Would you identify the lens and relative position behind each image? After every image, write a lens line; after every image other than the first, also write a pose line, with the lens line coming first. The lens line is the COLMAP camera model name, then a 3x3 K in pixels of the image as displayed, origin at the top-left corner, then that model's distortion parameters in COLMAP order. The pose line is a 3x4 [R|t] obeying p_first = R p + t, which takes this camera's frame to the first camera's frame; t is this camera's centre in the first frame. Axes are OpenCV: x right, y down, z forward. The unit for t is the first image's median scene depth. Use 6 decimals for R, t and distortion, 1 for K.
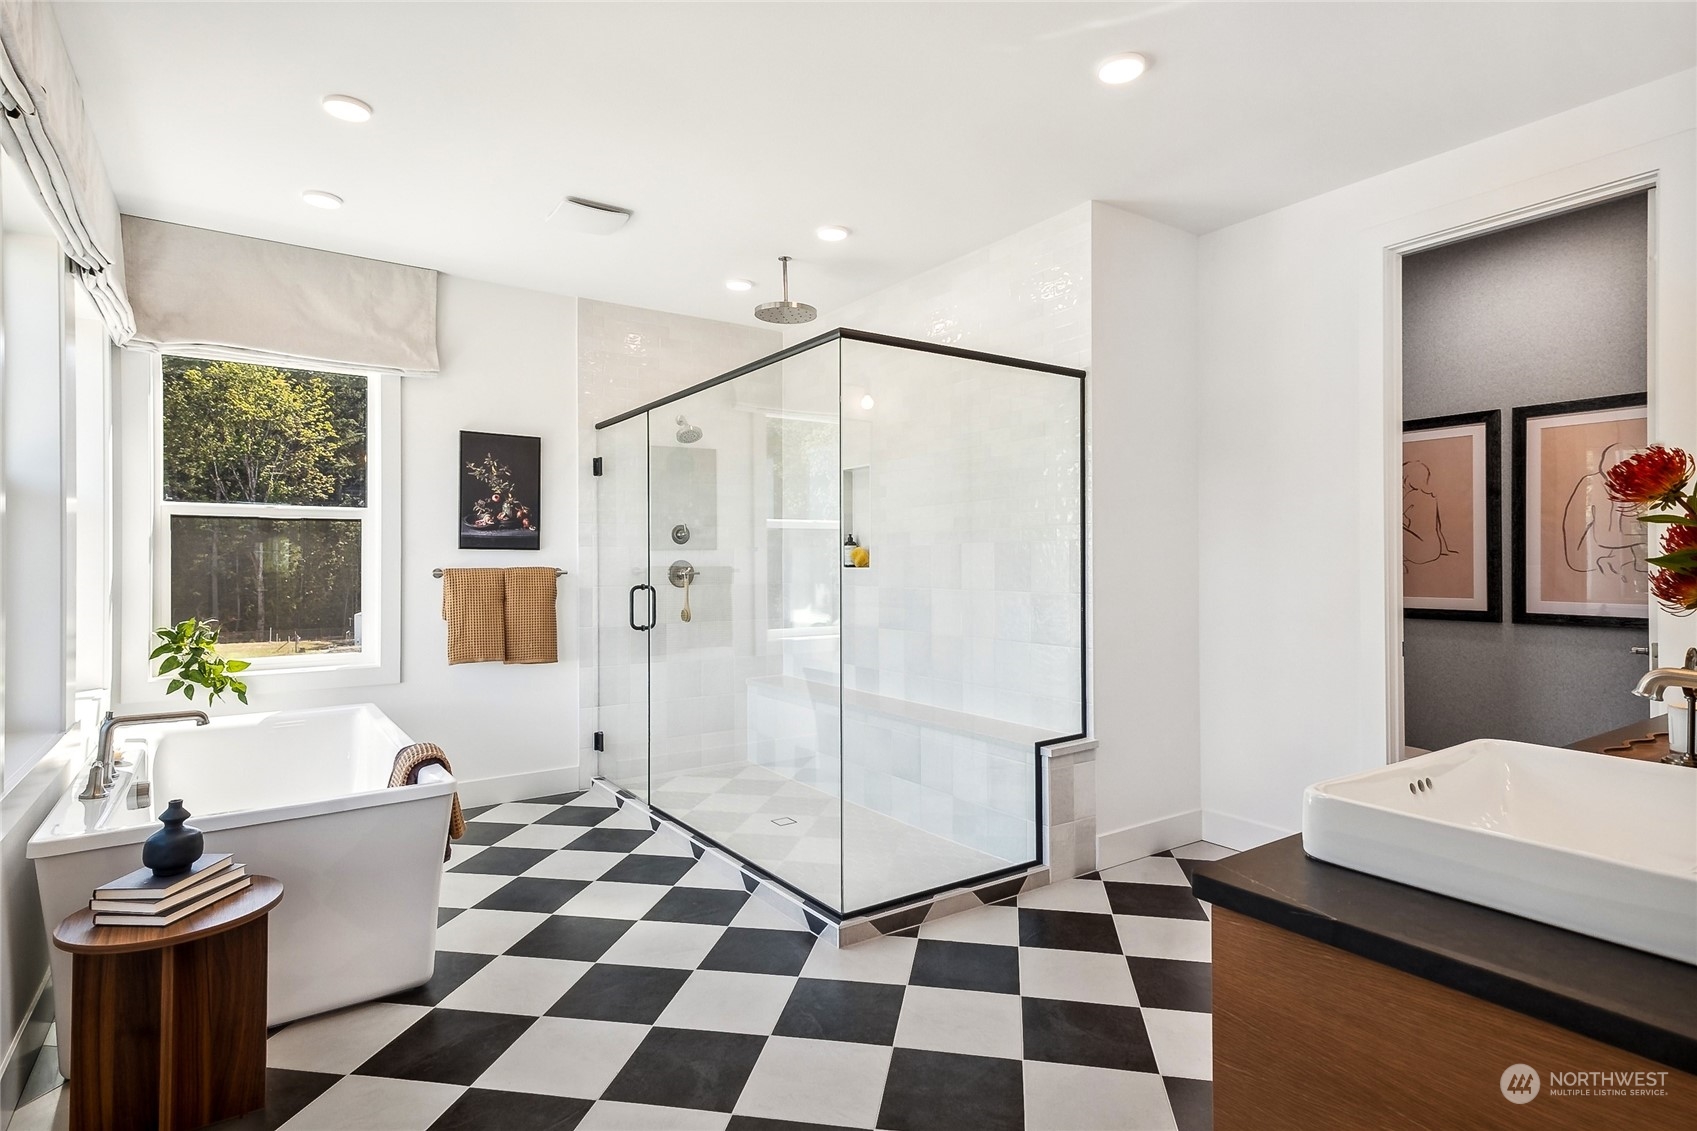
lens RADIAL K [[871.8, 0, 847.2], [0, 871.8, 564.3], [0, 0, 1]] dist [0.002286, 0.001933]
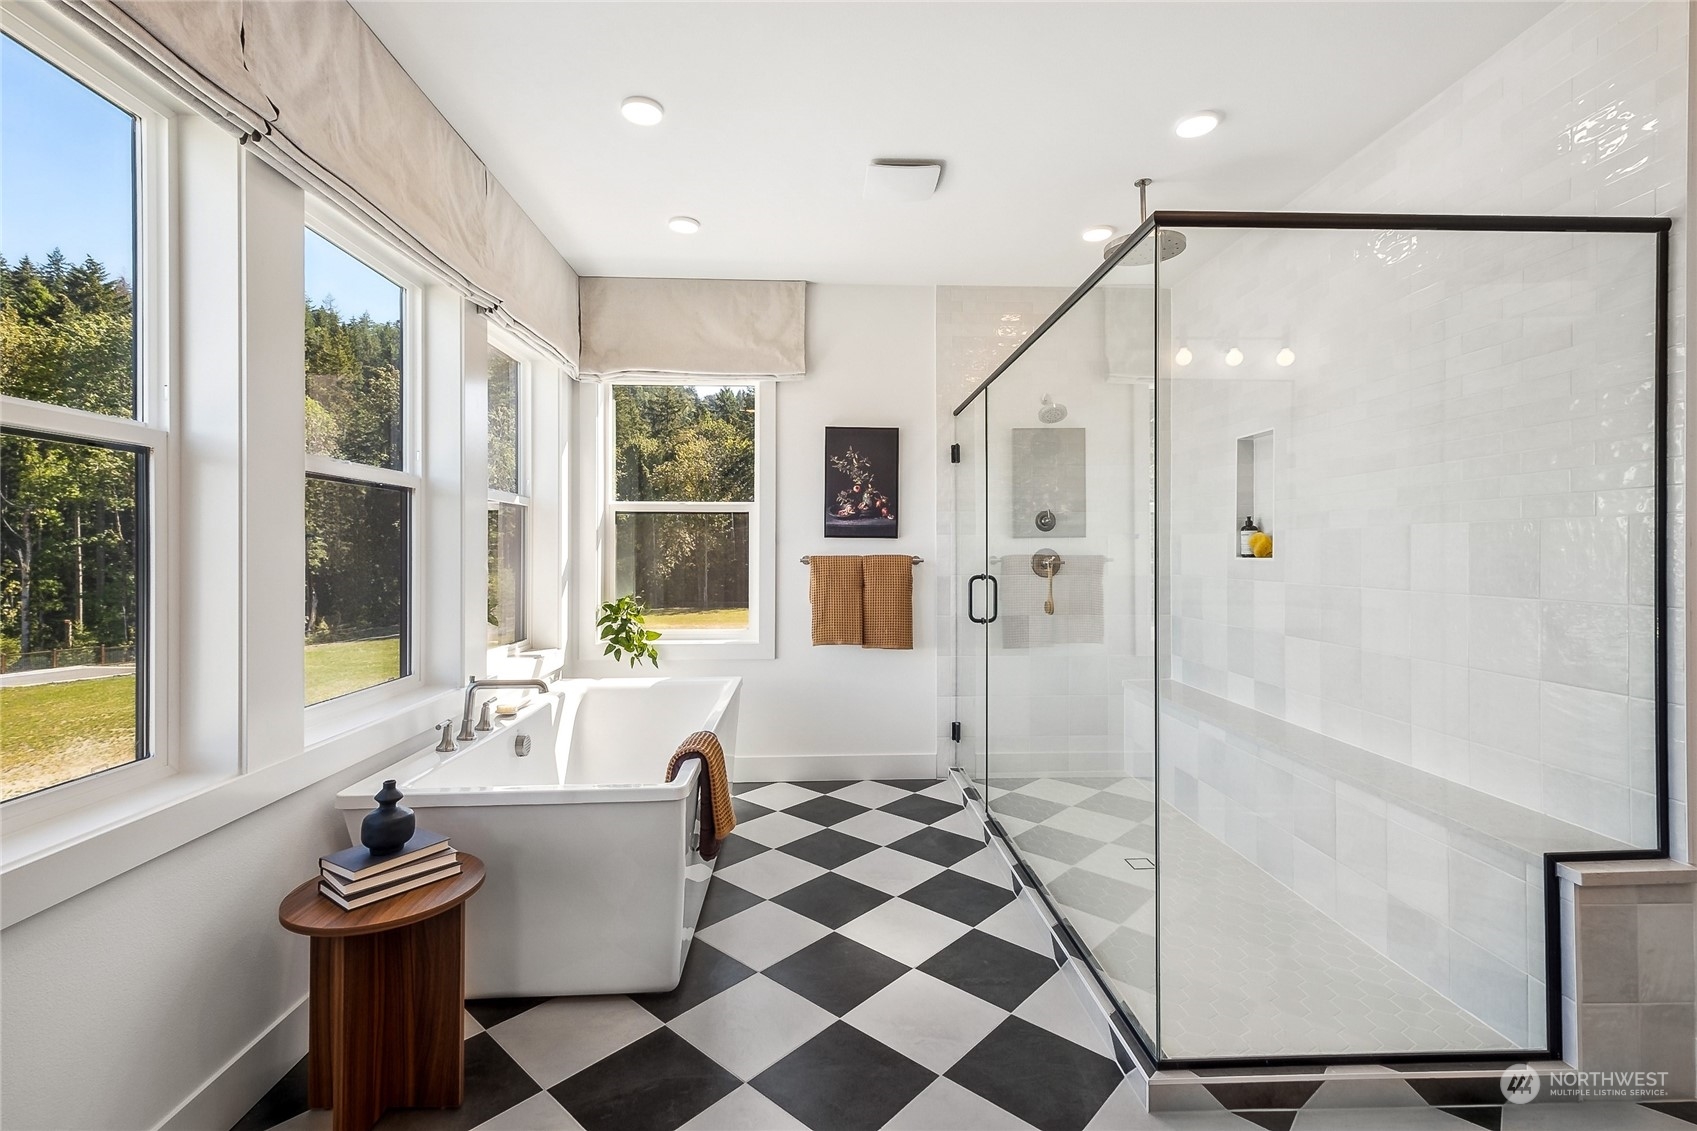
lens RADIAL K [[740.0, 0, 846.3], [0, 740.0, 551.7], [0, 0, 1]] dist [-0.000432, 0.001817]
pose [[0.843105, 0.003431, -0.537738, 0.075394], [-0.003805, 0.999993, 0.000415, -0.000854], [0.537735, 0.001696, 0.843112, 0.280751]]
